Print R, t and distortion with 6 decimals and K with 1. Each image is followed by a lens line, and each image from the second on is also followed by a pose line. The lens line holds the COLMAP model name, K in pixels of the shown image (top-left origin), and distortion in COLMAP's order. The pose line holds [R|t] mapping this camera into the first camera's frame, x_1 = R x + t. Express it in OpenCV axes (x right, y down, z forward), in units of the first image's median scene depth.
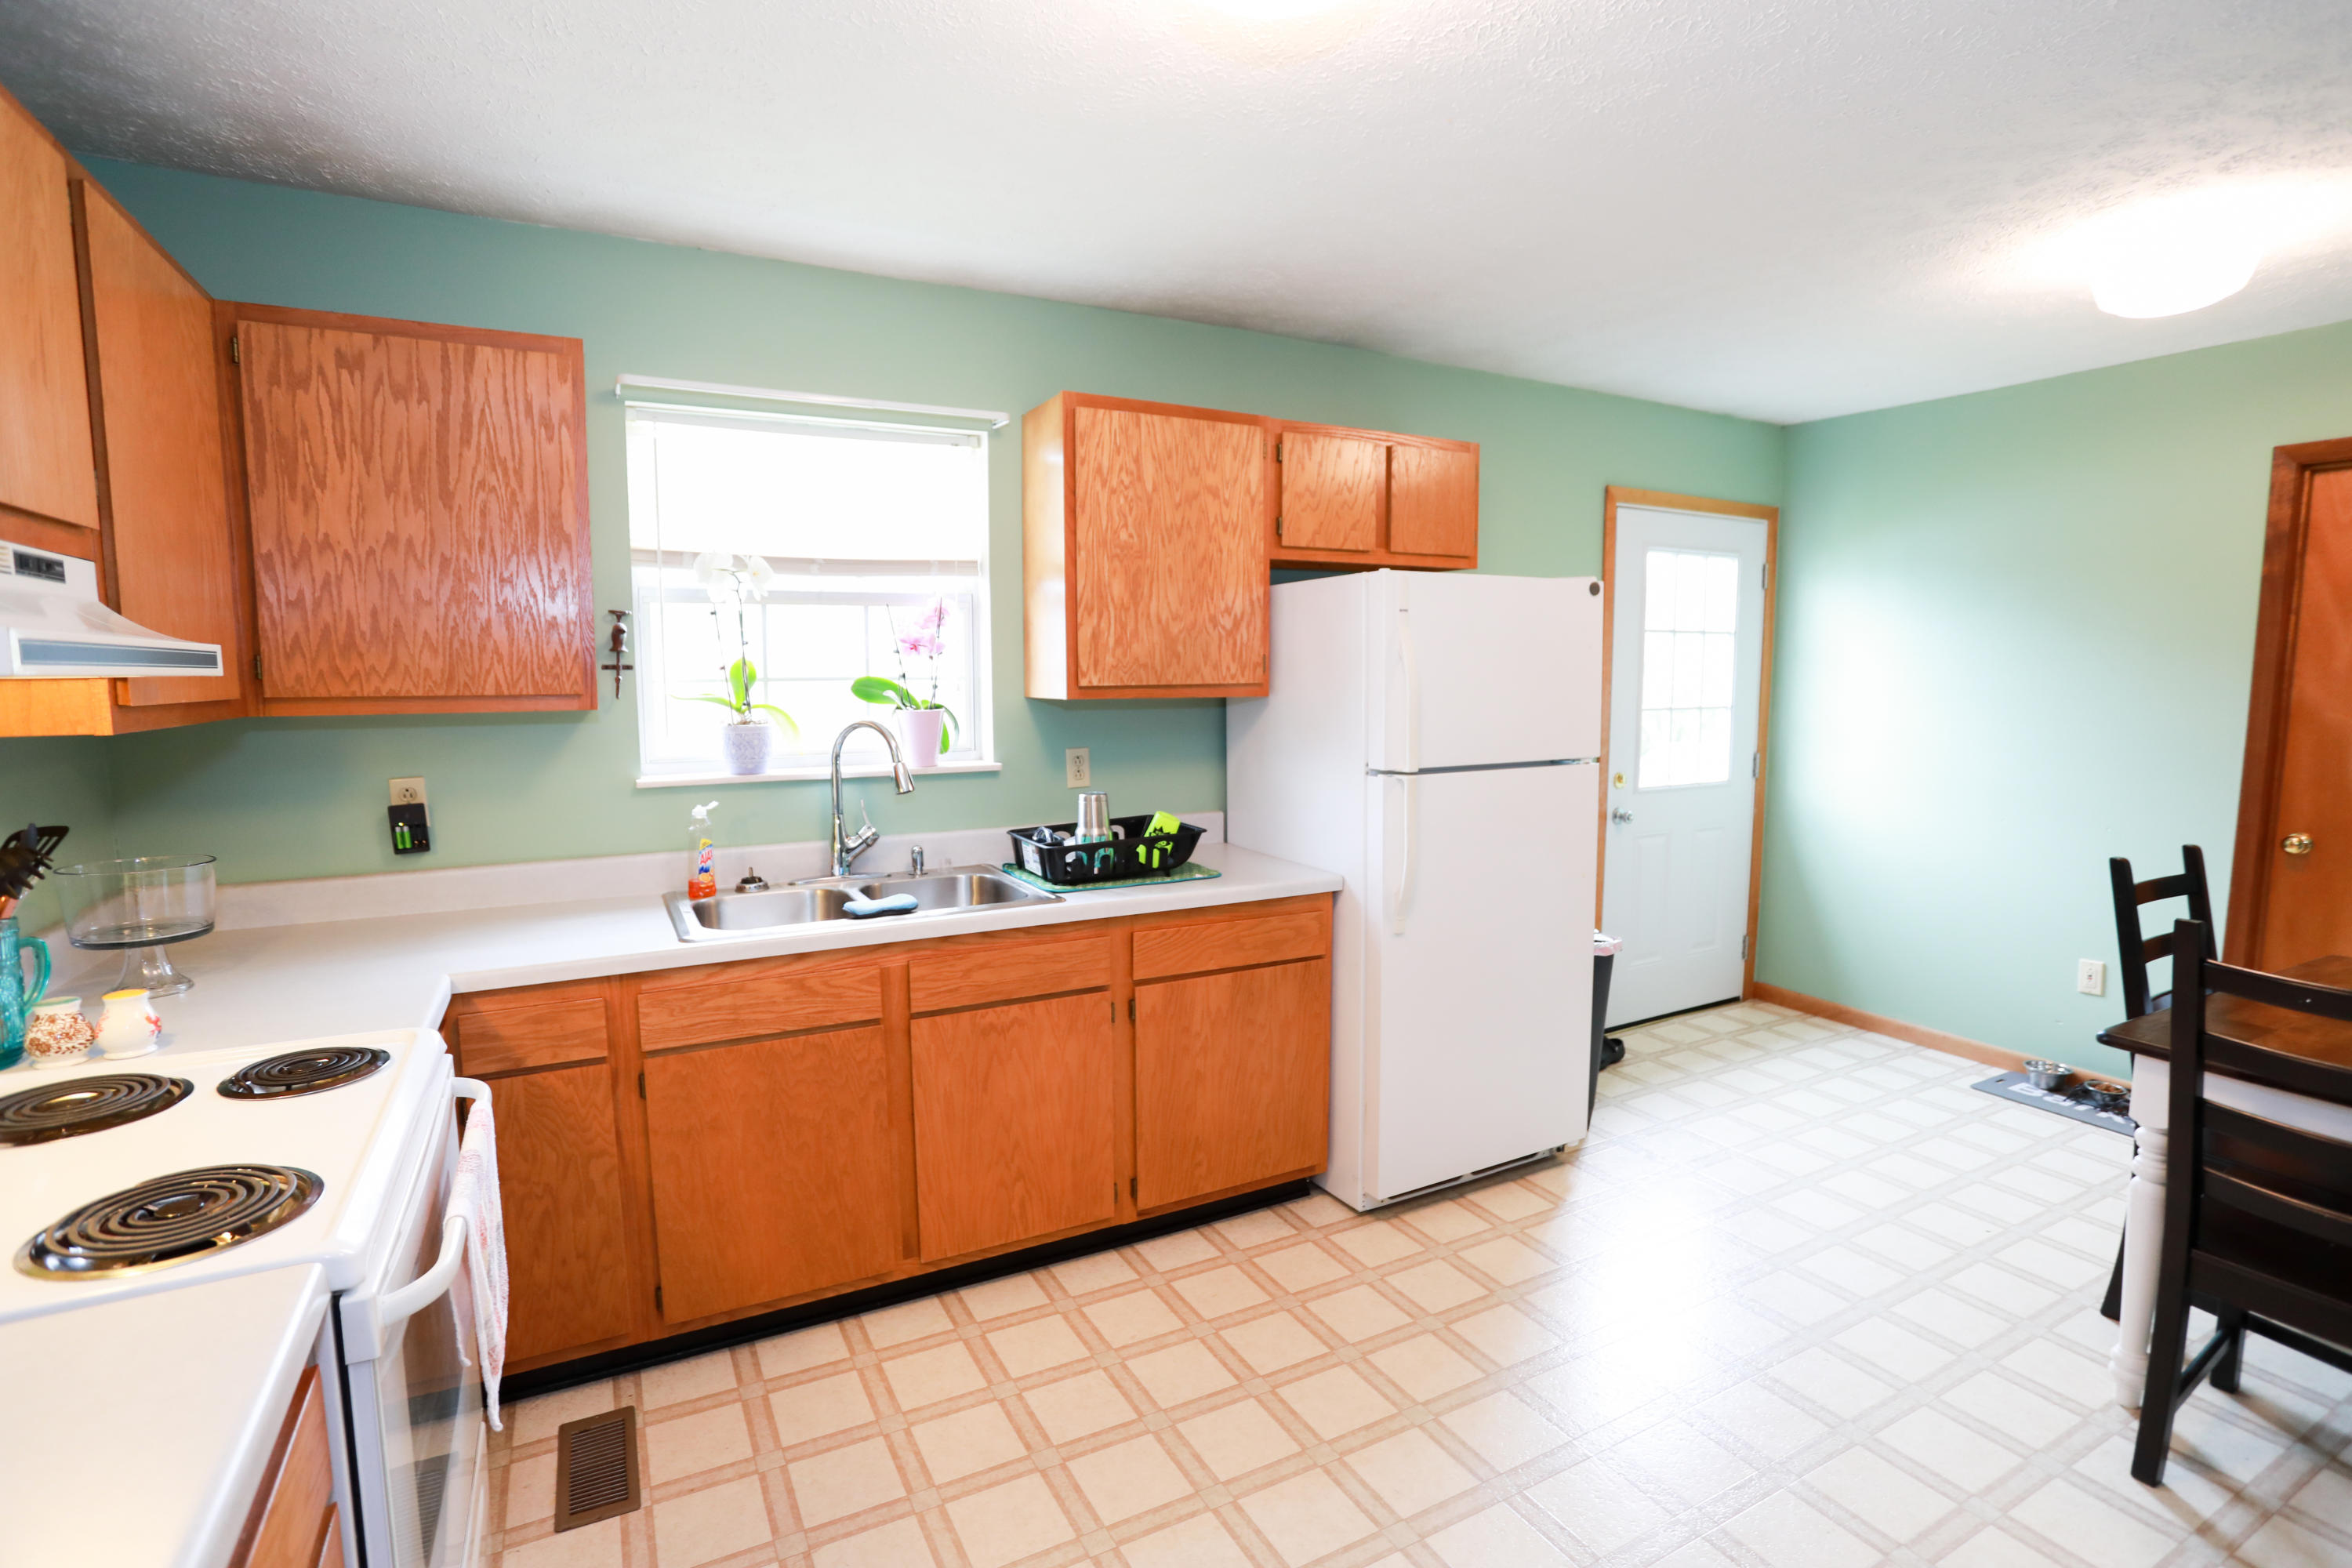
lens RADIAL K [[1118.6, 0, 1173.6], [0, 1118.6, 791.9], [0, 0, 1]] dist [-0.080677, 0.031777]
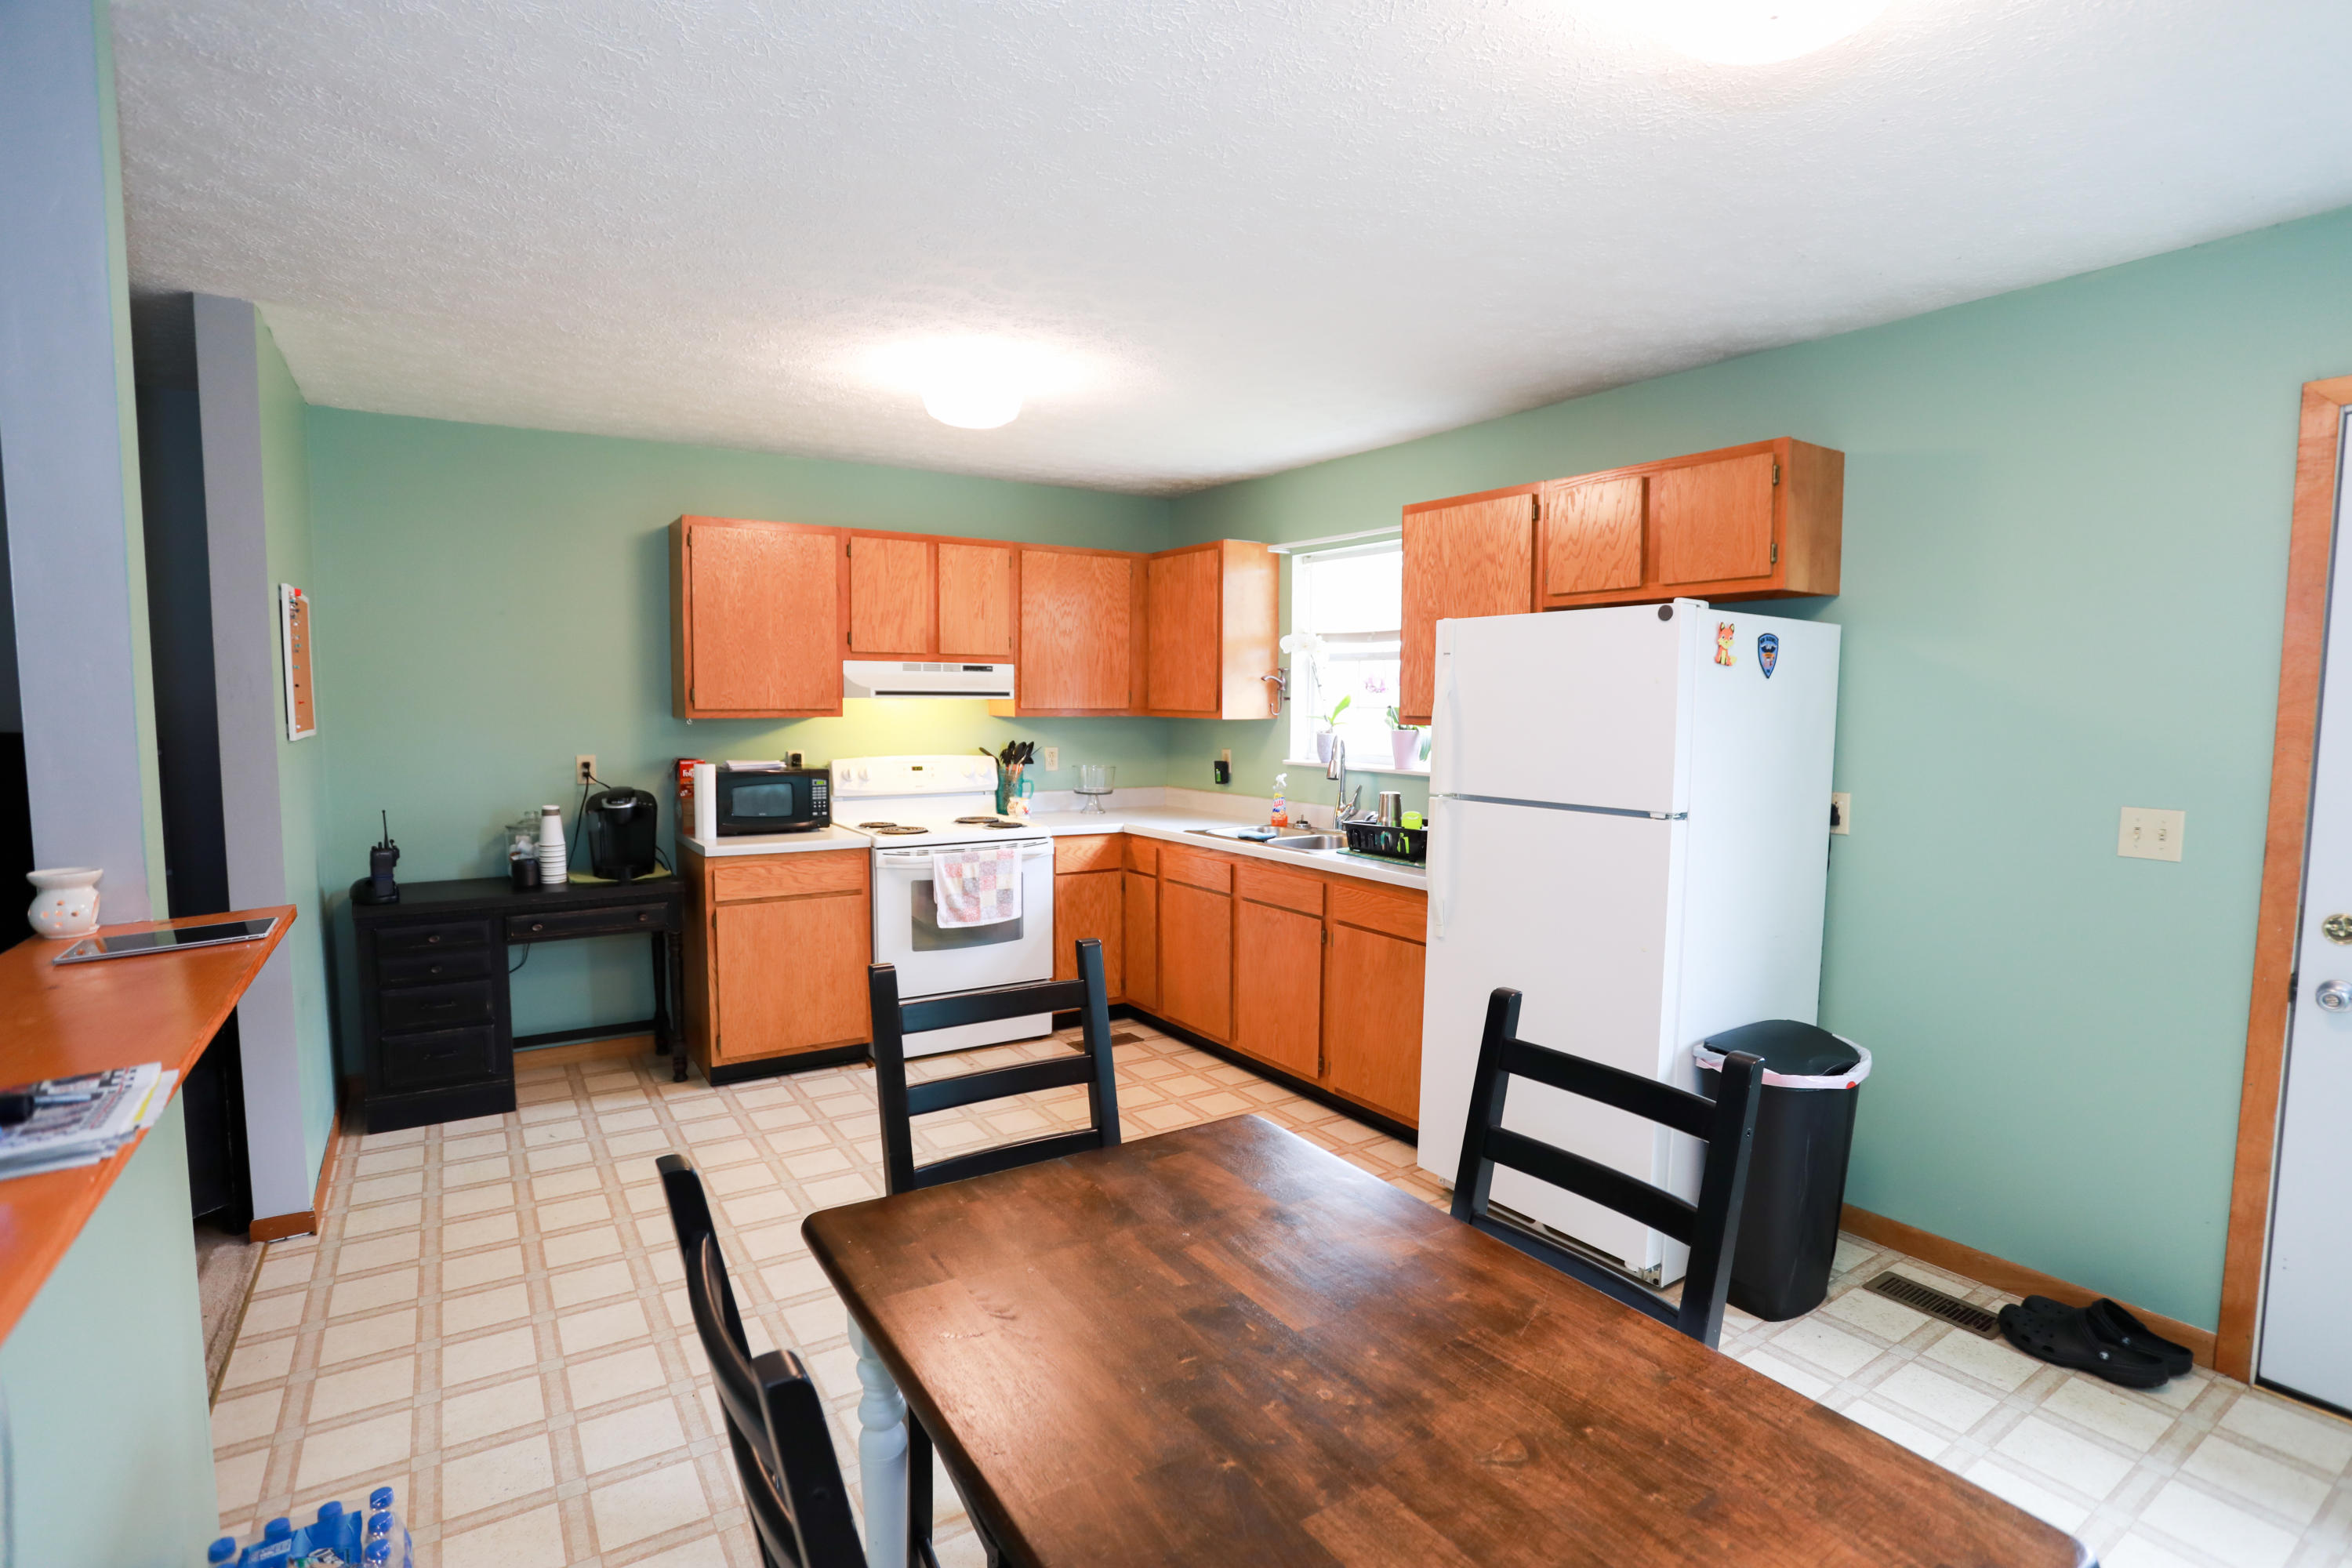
lens RADIAL K [[1118.6, 0, 1173.6], [0, 1118.6, 791.9], [0, 0, 1]] dist [-0.080677, 0.031777]
pose [[0.097088, 0.088257, -0.991355, 1.267328], [-0.117449, 0.990117, 0.076645, -0.073737], [0.988322, 0.108993, 0.106494, 0.584763]]
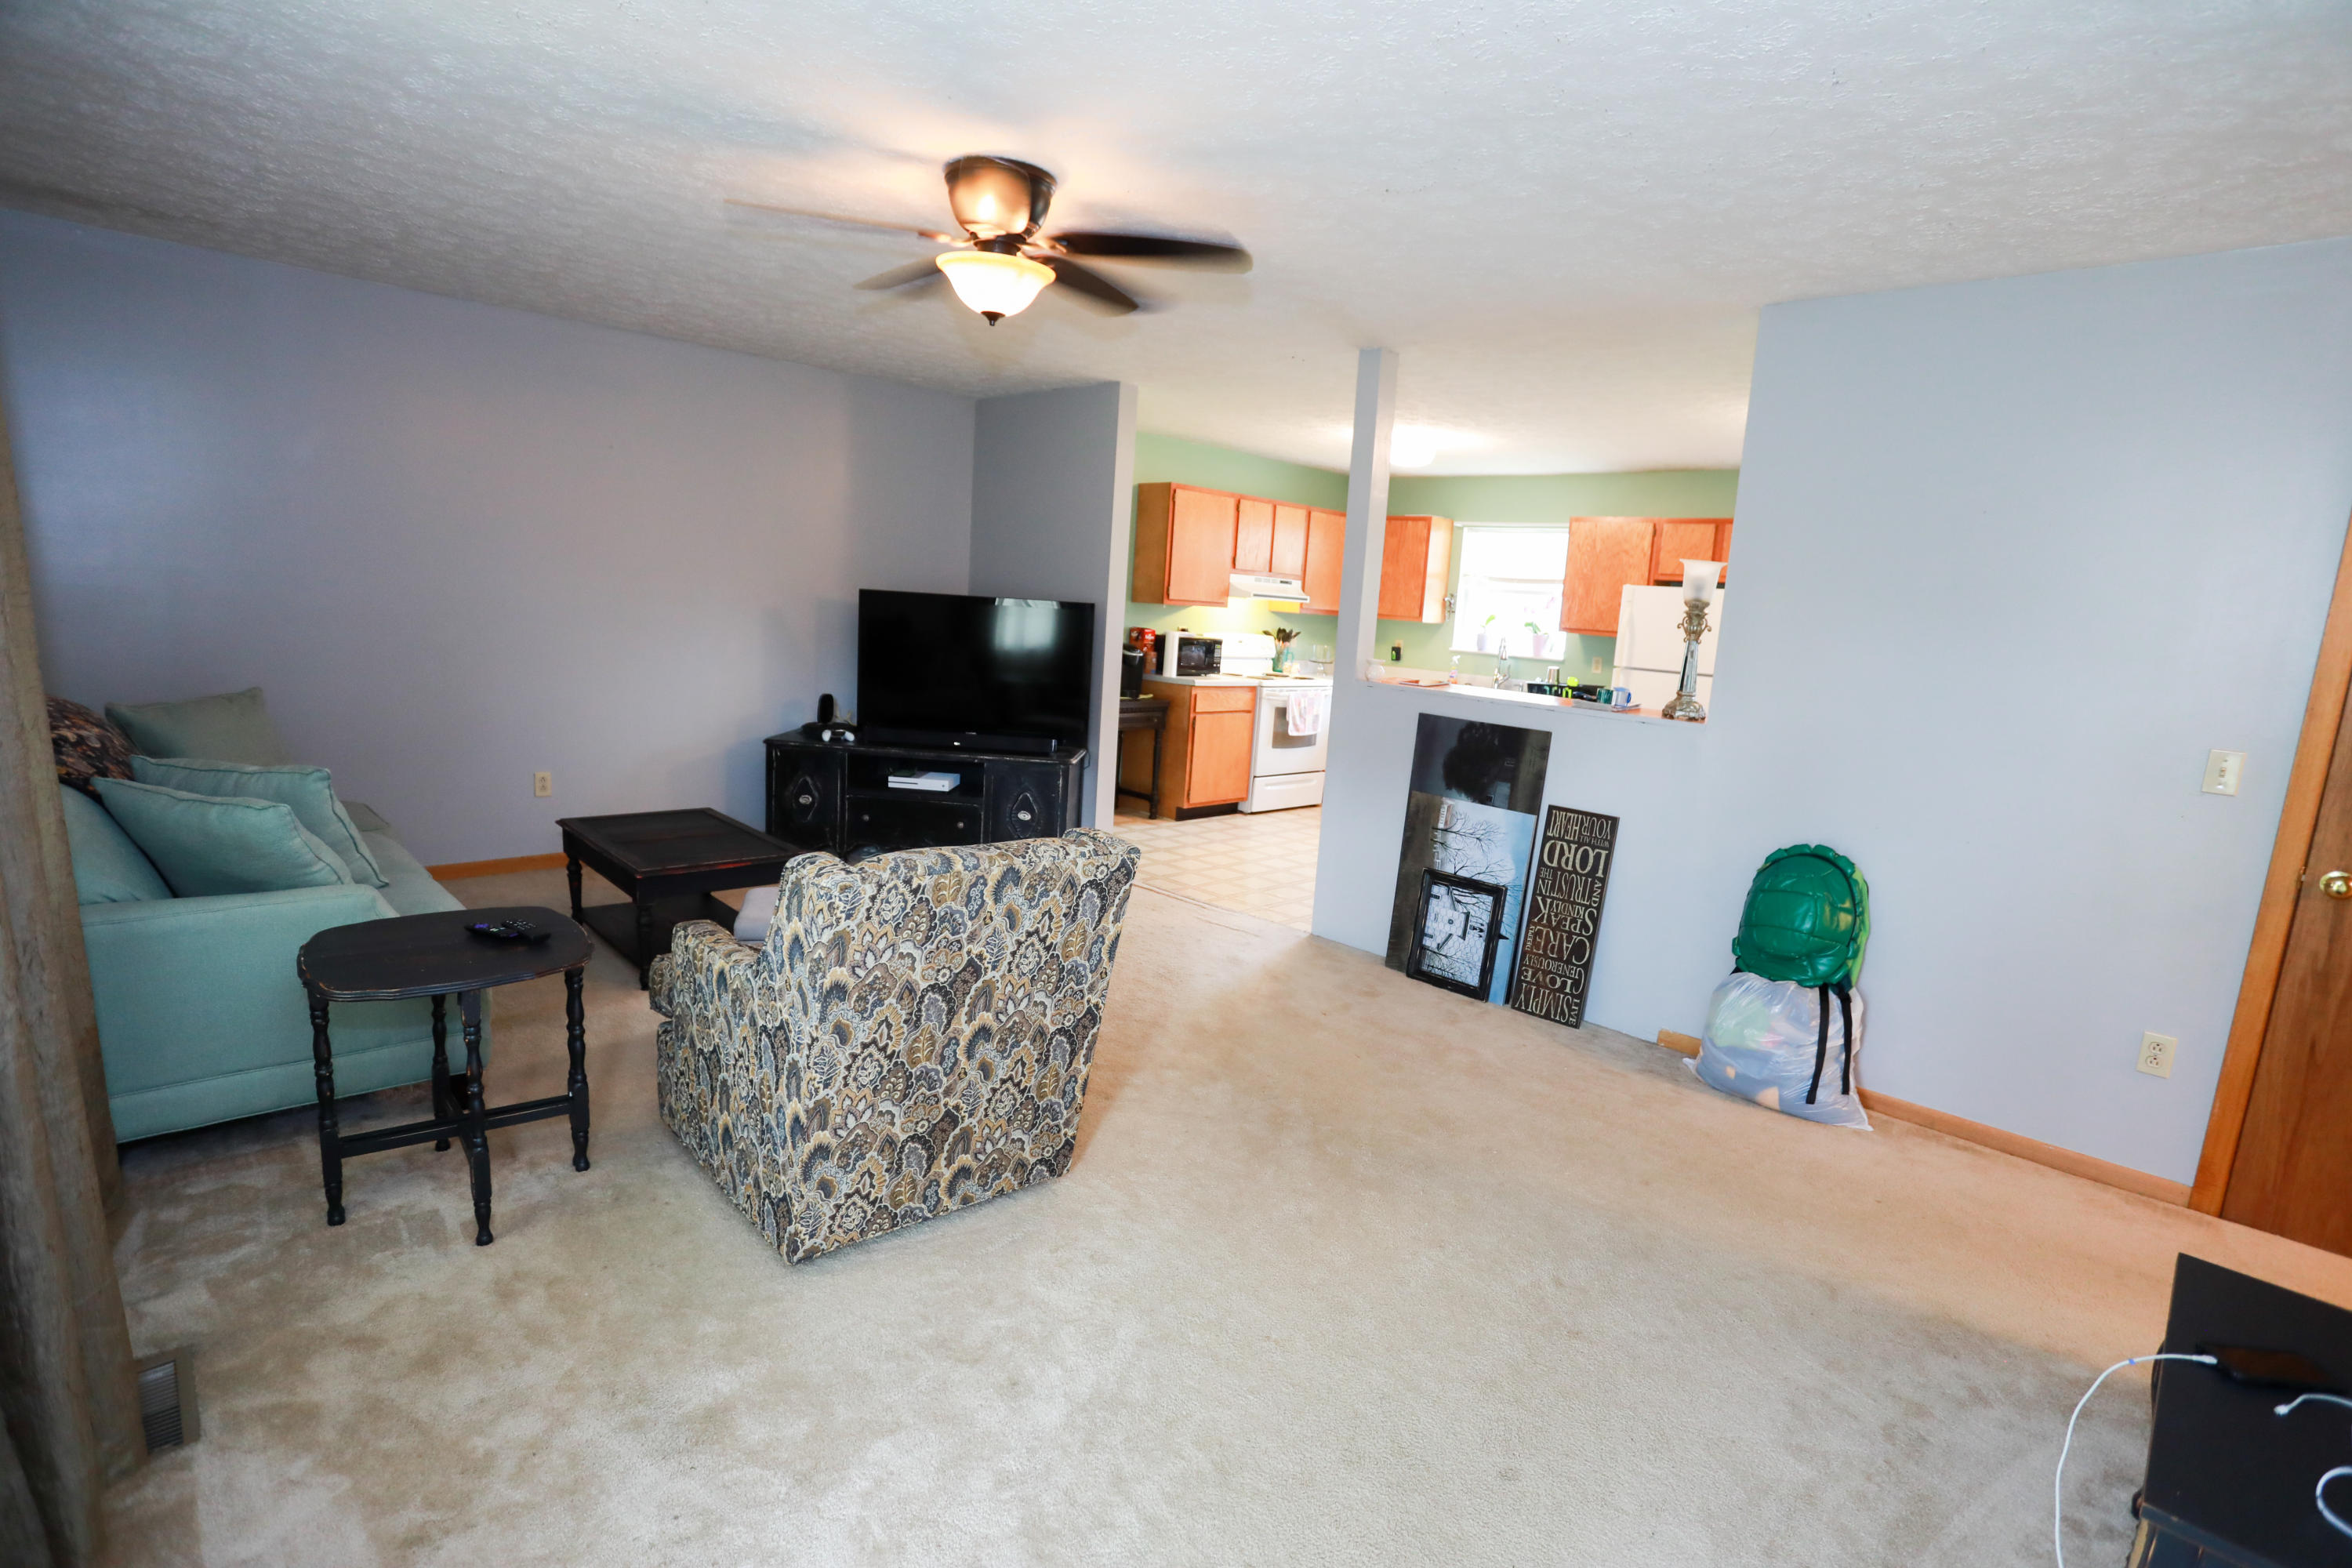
lens RADIAL K [[1118.6, 0, 1173.6], [0, 1118.6, 791.9], [0, 0, 1]] dist [-0.080677, 0.031777]
pose [[0.280457, 0.189386, -0.940998, 2.190633], [-0.173346, 0.974217, 0.144407, 0.063145], [0.944084, 0.122618, 0.306055, -0.614582]]
